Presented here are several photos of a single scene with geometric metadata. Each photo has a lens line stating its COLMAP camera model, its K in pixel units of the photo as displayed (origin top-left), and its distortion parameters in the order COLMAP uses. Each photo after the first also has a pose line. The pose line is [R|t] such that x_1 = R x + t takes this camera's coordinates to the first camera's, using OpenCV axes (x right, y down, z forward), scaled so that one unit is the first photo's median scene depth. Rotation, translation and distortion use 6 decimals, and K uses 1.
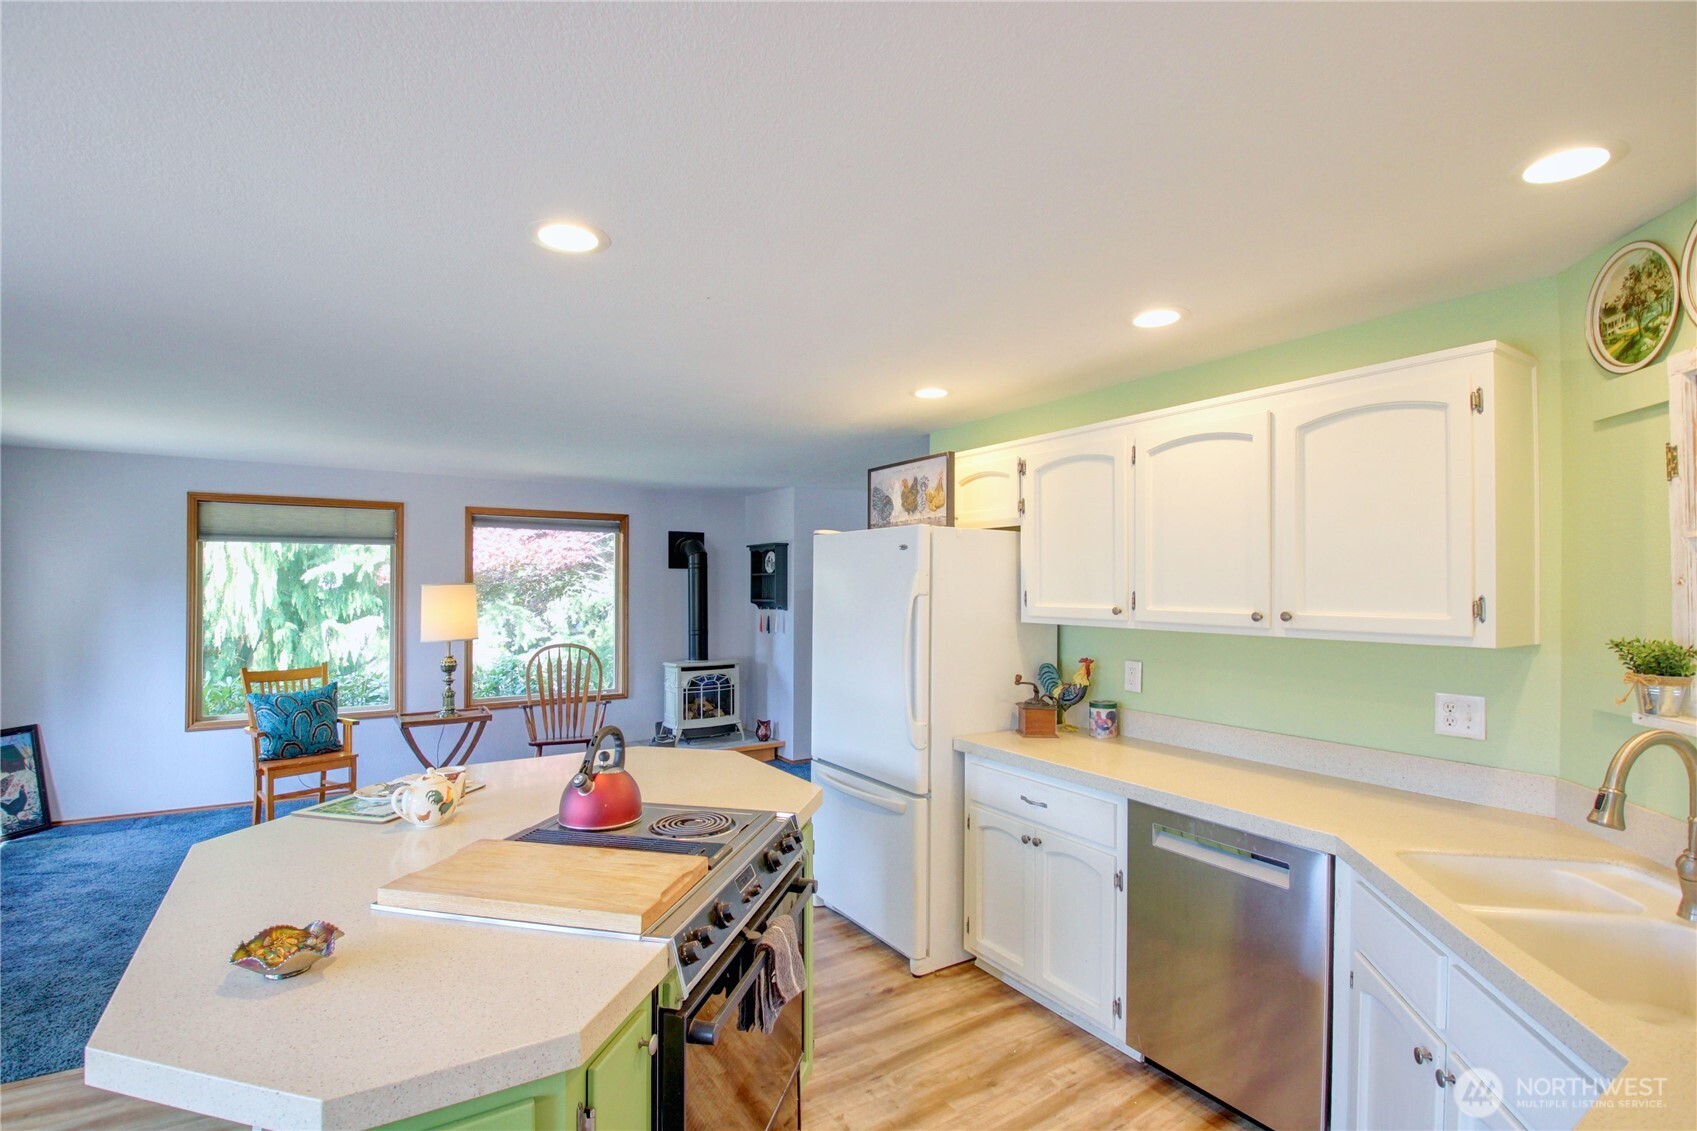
lens RADIAL K [[788.3, 0, 842.6], [0, 788.3, 580.4], [0, 0, 1]] dist [-0.001649, -0.014387]
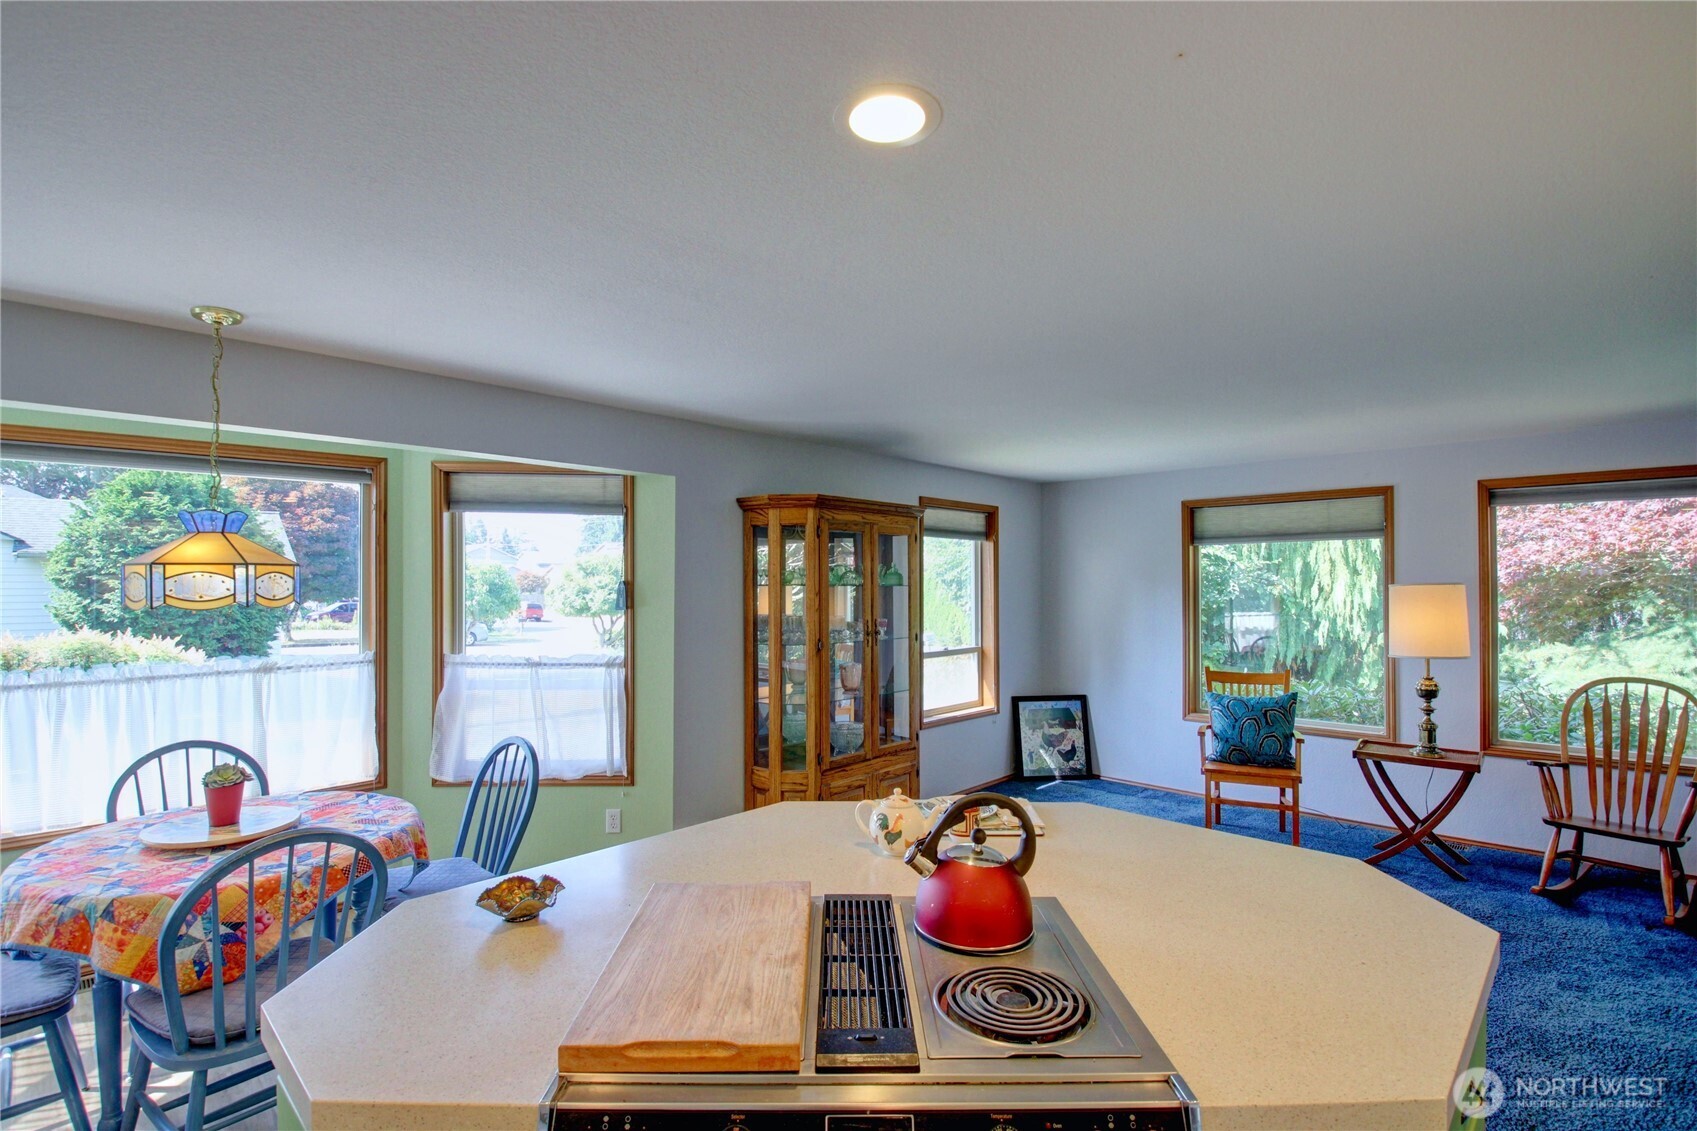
lens RADIAL K [[788.3, 0, 835.5], [0, 788.3, 579.0], [0, 0, 1]] dist [-0.001649, -0.014387]
pose [[0.220196, -0.010185, -0.975403, 0.129392], [0.006799, 0.999937, -0.008906, 0.002509], [0.975432, -0.004671, 0.220251, 0.282189]]
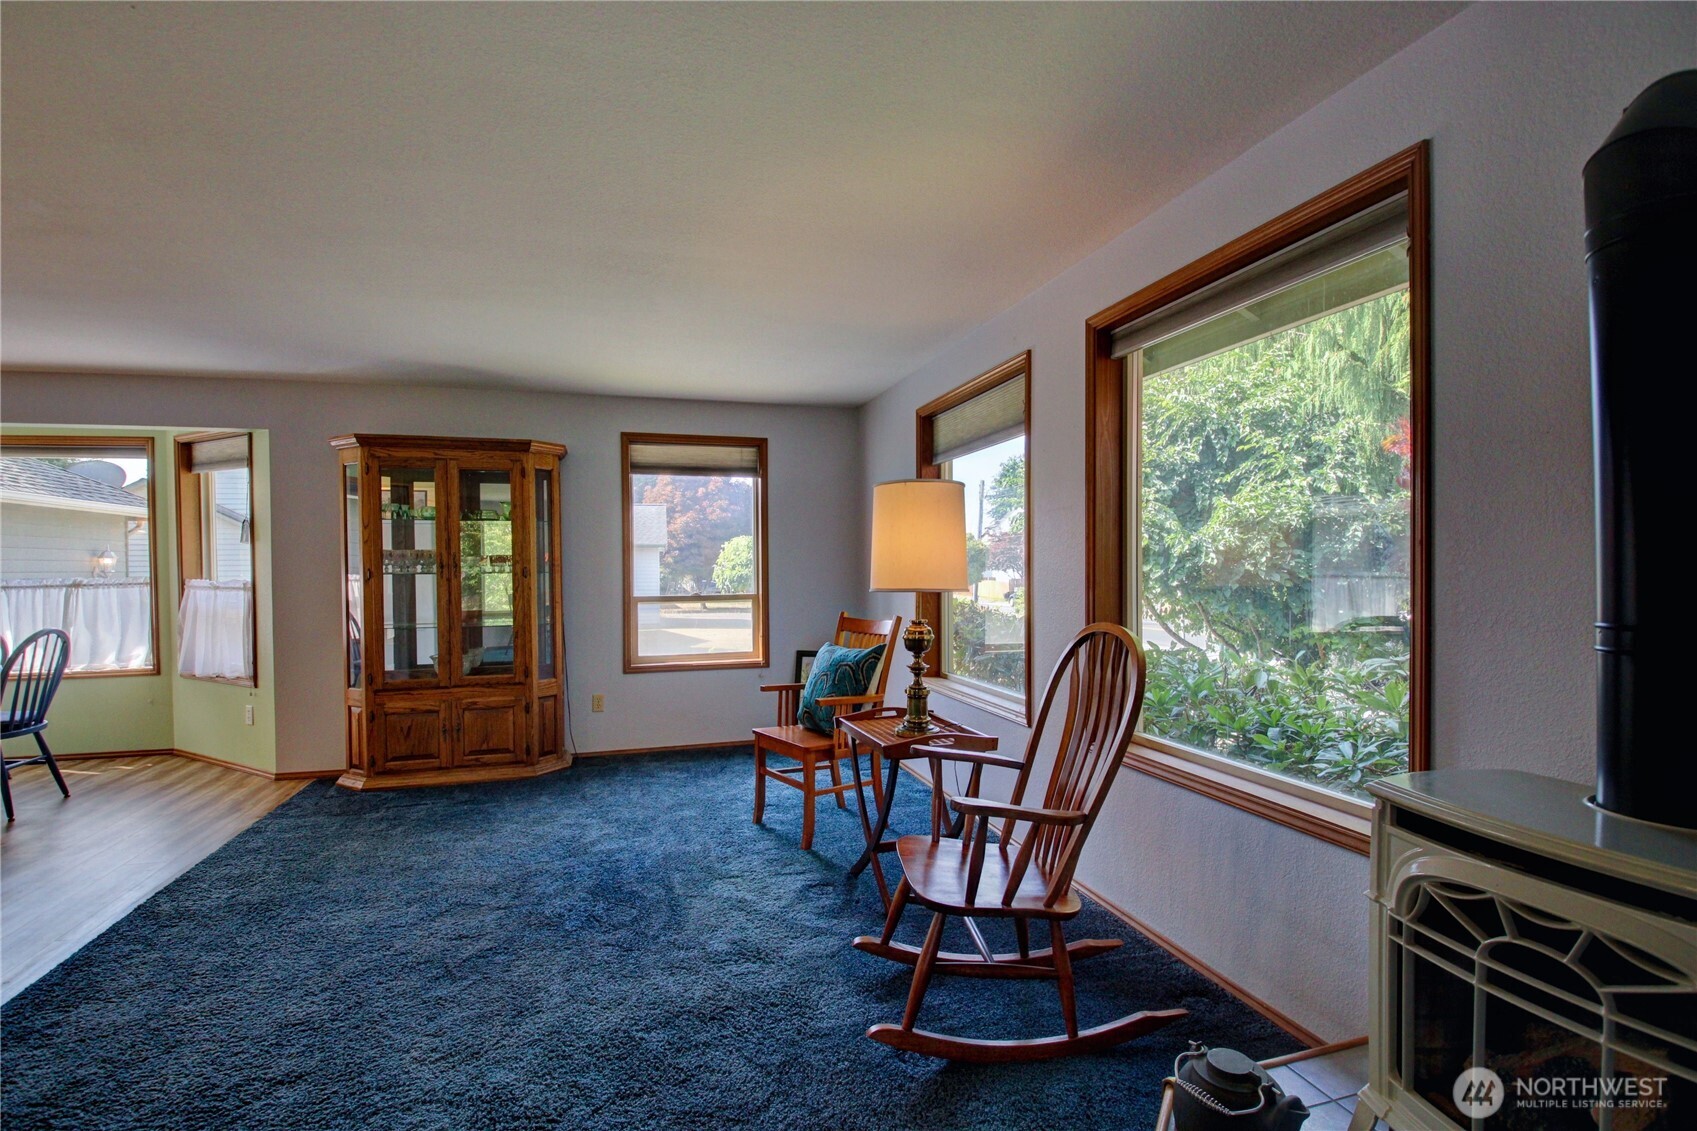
lens RADIAL K [[788.3, 0, 831.0], [0, 788.3, 577.0], [0, 0, 1]] dist [-0.001649, -0.014387]
pose [[-0.295533, 0.011176, -0.955267, 0.024433], [0.013102, 0.999885, 0.007644, 0.064619], [0.955243, -0.010257, -0.295646, 1.162505]]
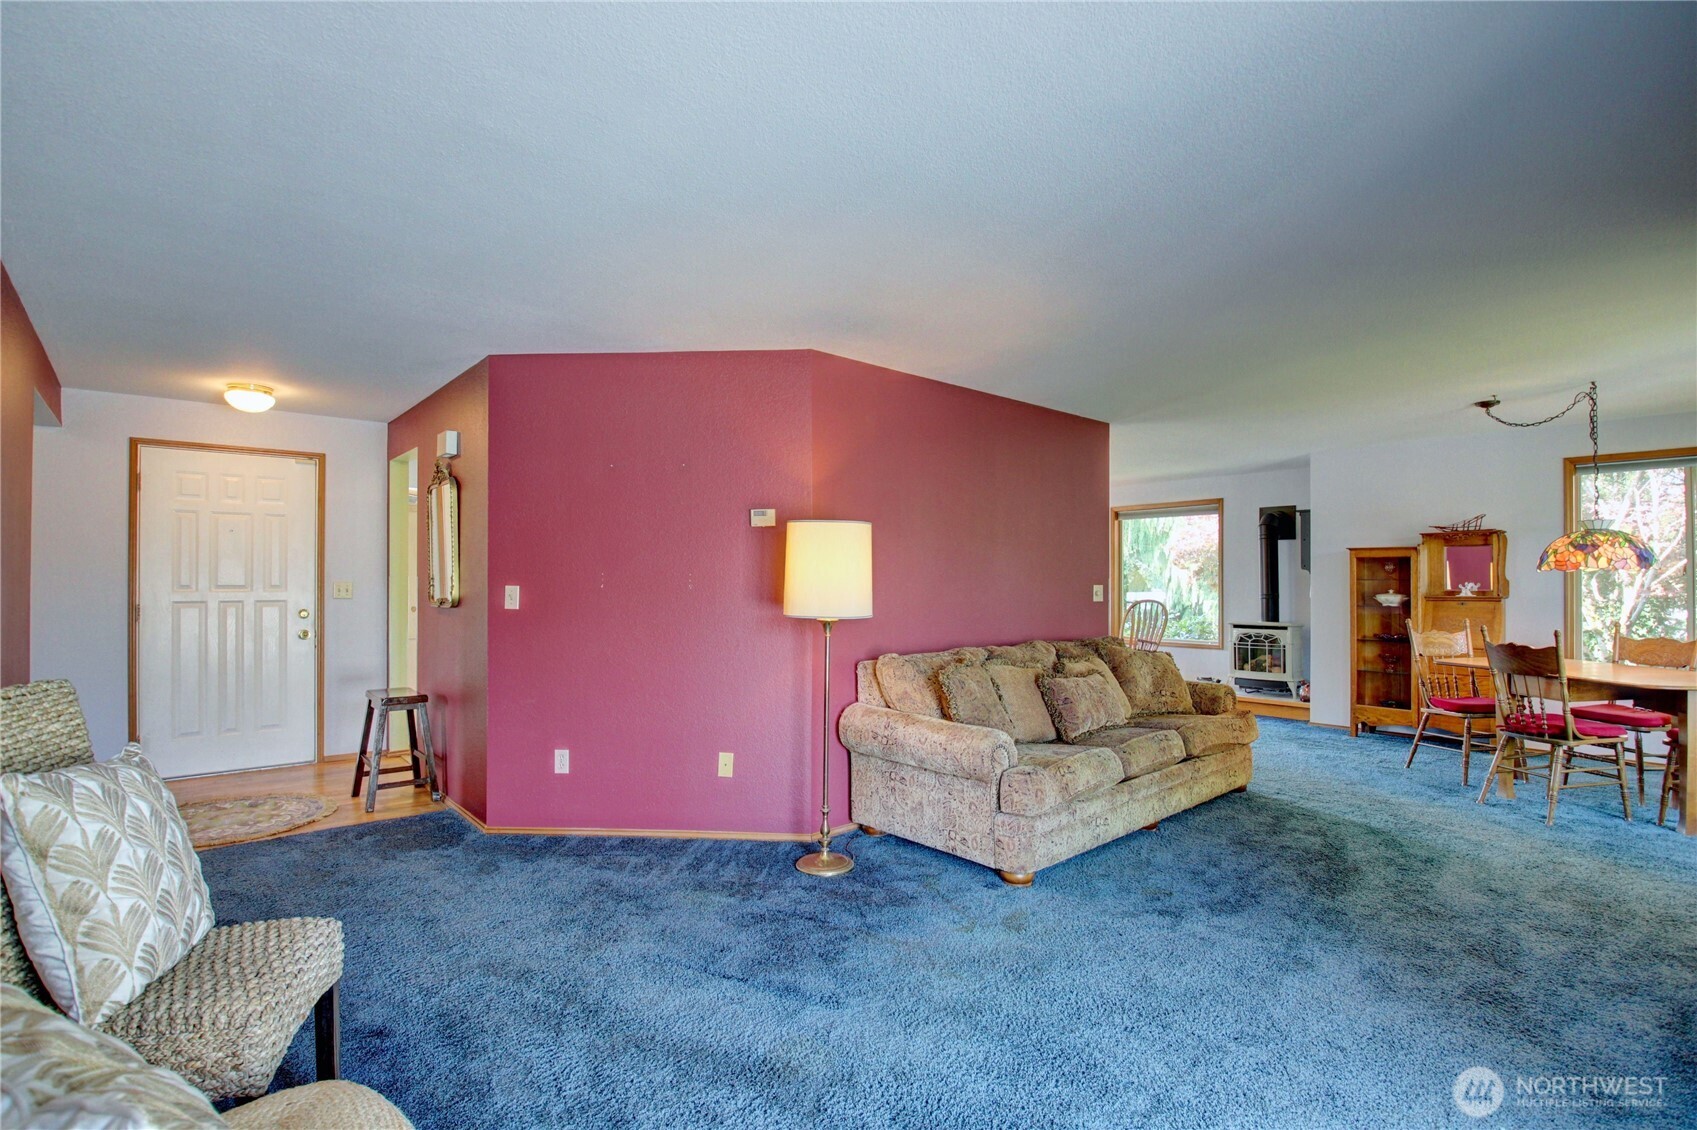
lens RADIAL K [[788.3, 0, 849.5], [0, 788.3, 575.2], [0, 0, 1]] dist [-0.001649, -0.014387]
pose [[0.149084, -0.007760, -0.988794, 1.093993], [0.004563, 0.999964, -0.007160, 0.054223], [0.988814, -0.003444, 0.149114, 0.325892]]
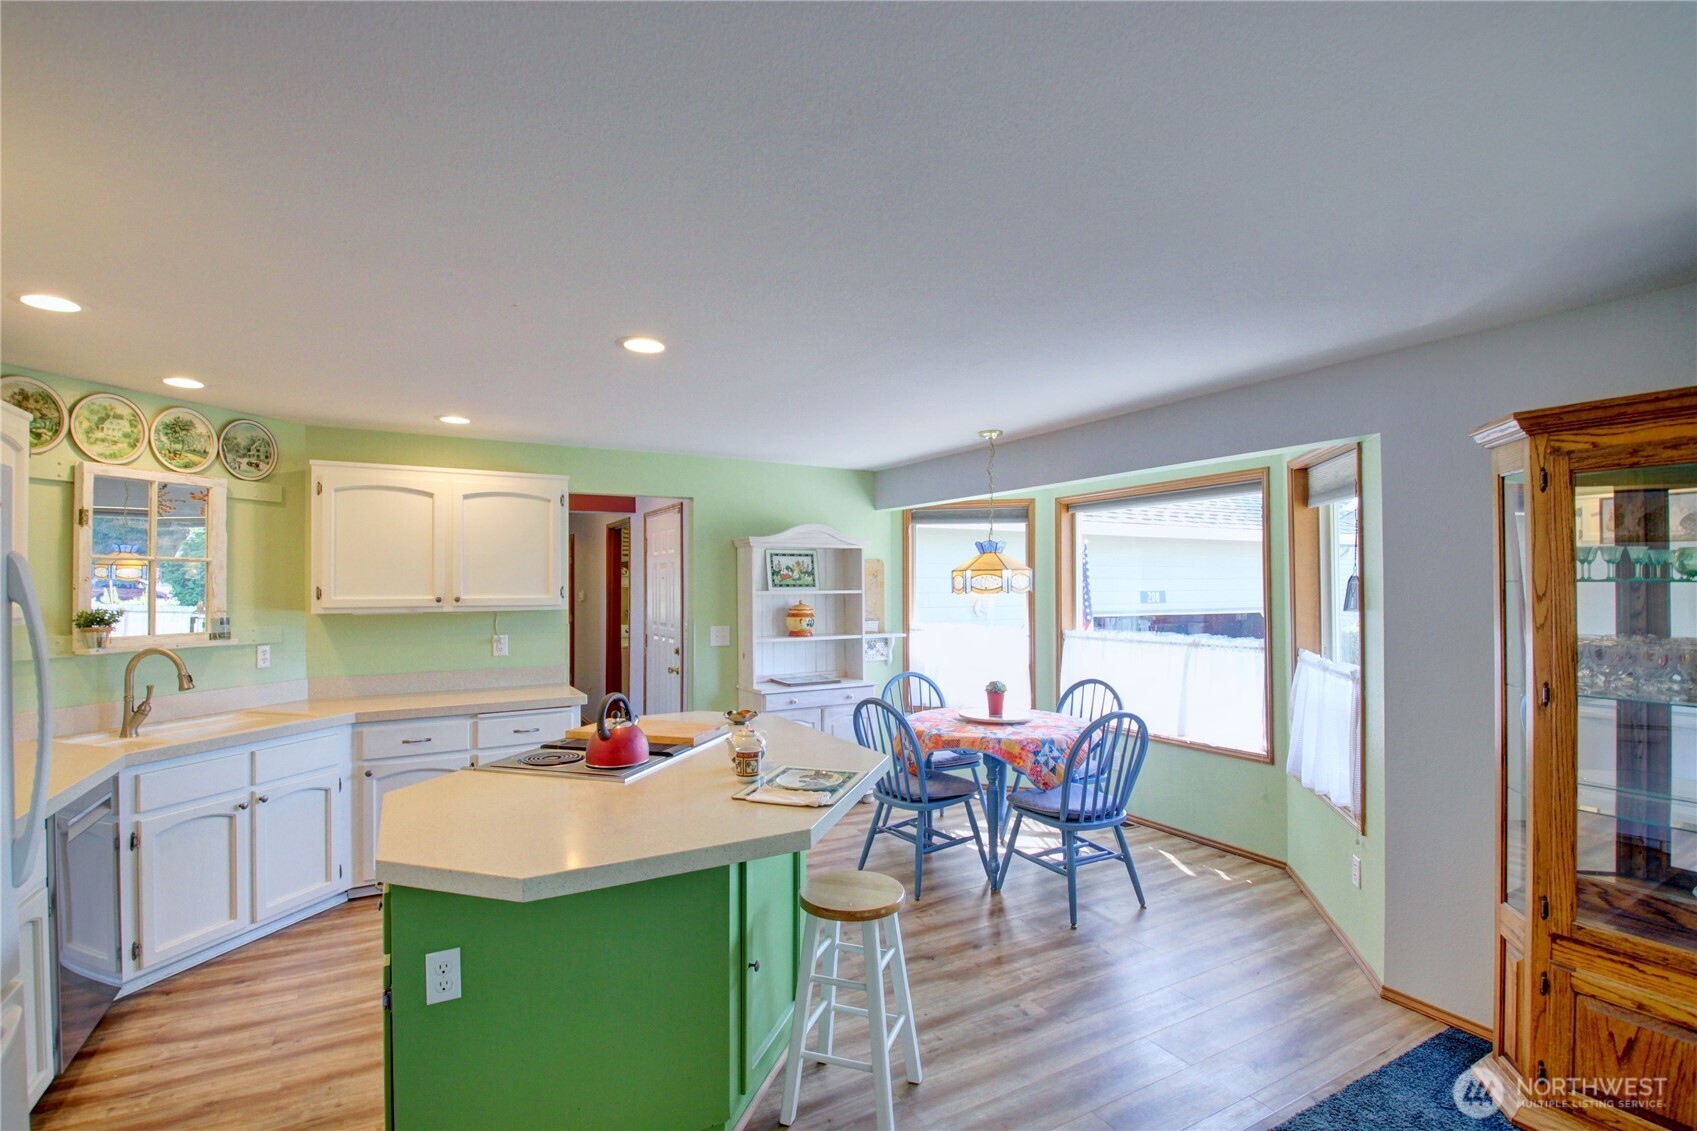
lens RADIAL K [[788.3, 0, 844.6], [0, 788.3, 576.1], [0, 0, 1]] dist [-0.001649, -0.014387]
pose [[-0.997897, 0.000189, 0.064819, -0.292962], [-0.000758, 0.999893, -0.014593, 0.005963], [-0.064815, -0.014611, -0.997790, 0.873660]]
